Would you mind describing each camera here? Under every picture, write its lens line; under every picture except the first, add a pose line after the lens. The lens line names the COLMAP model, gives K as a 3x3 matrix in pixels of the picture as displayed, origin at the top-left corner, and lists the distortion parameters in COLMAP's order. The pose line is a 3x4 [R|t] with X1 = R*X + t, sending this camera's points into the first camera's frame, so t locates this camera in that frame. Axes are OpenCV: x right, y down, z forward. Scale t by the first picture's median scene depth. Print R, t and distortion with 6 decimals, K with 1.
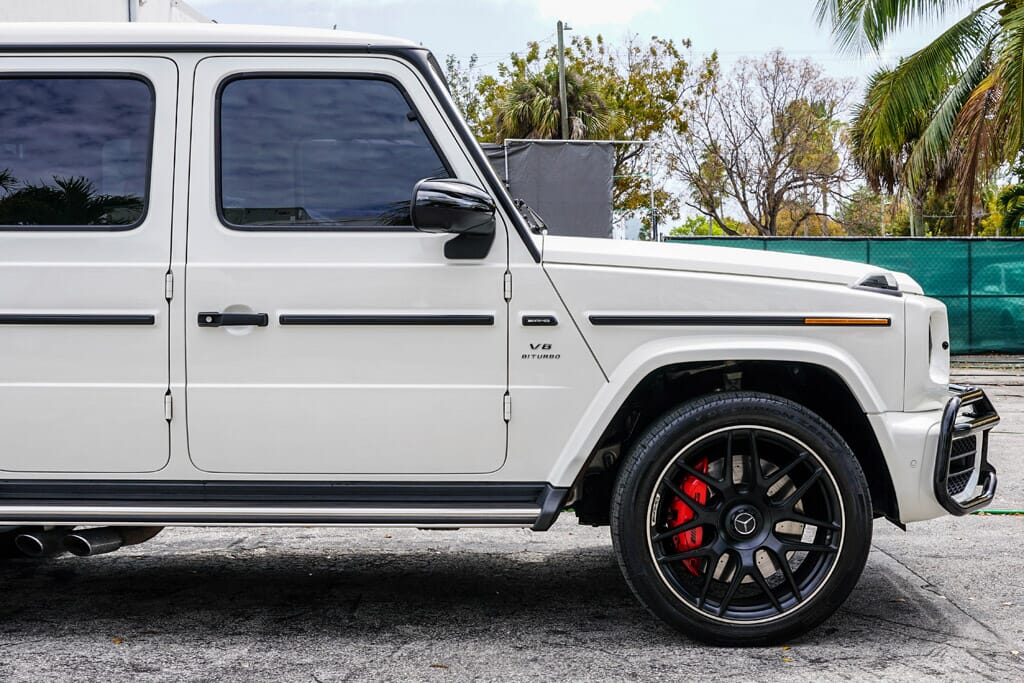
lens RADIAL K [[1369.7, 0, 512.0], [0, 1369.7, 341.5], [0, 0, 1]] dist [-0.087104, 0.101142]
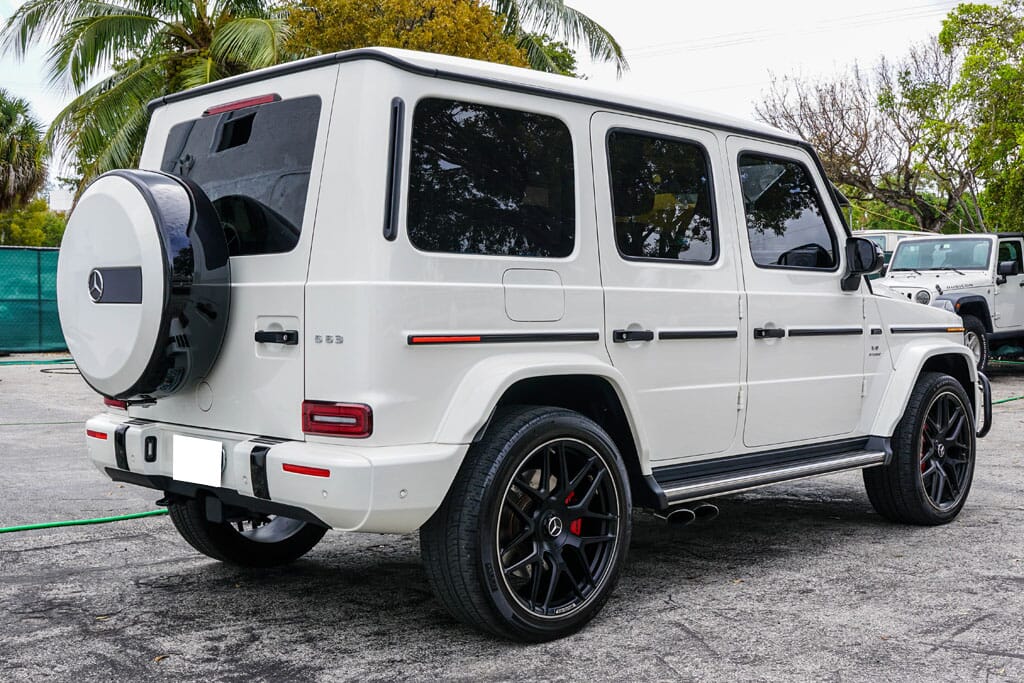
lens RADIAL K [[1207.0, 0, 512.0], [0, 1207.0, 341.5], [0, 0, 1]] dist [-0.129442, 0.034474]
pose [[0.709689, -0.018948, 0.704260, -1.217798], [0.021776, 0.999751, 0.004953, -0.019342], [-0.704178, 0.011821, 0.709925, 0.329428]]
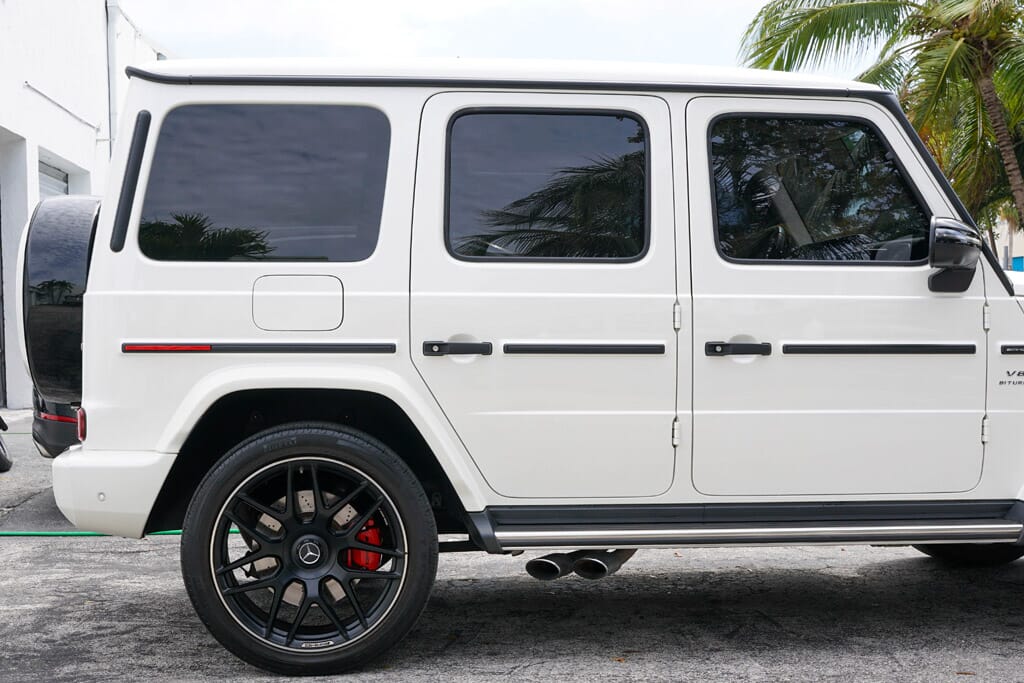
lens RADIAL K [[1334.8, 0, 513.9], [0, 1334.8, 361.5], [0, 0, 1]] dist [-0.082782, 0.014549]
pose [[0.996298, -0.002820, 0.085915, -0.460052], [0.003295, 0.999980, -0.005388, -0.001500], [-0.085898, 0.005651, 0.996288, -0.000924]]
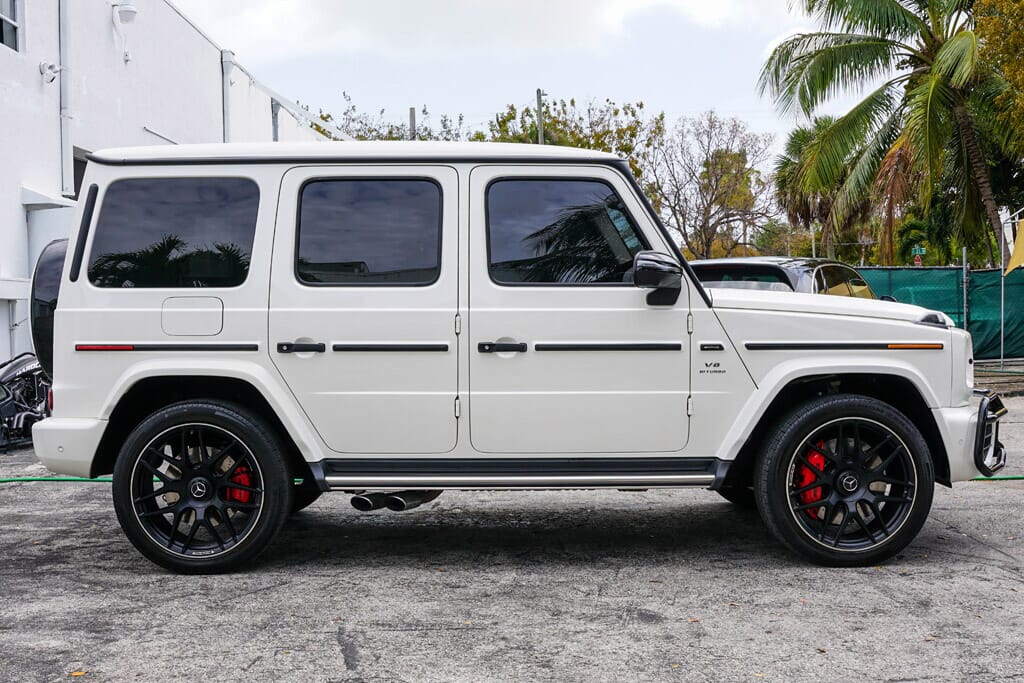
lens RADIAL K [[1124.1, 0, 512.0], [0, 1124.1, 341.5], [0, 0, 1]] dist [-0.142777, 0.143077]
pose [[0.999917, -0.004717, 0.011952, -0.207272], [0.004805, 0.999961, -0.007343, -0.013464], [-0.011917, 0.007400, 0.999902, -0.196163]]
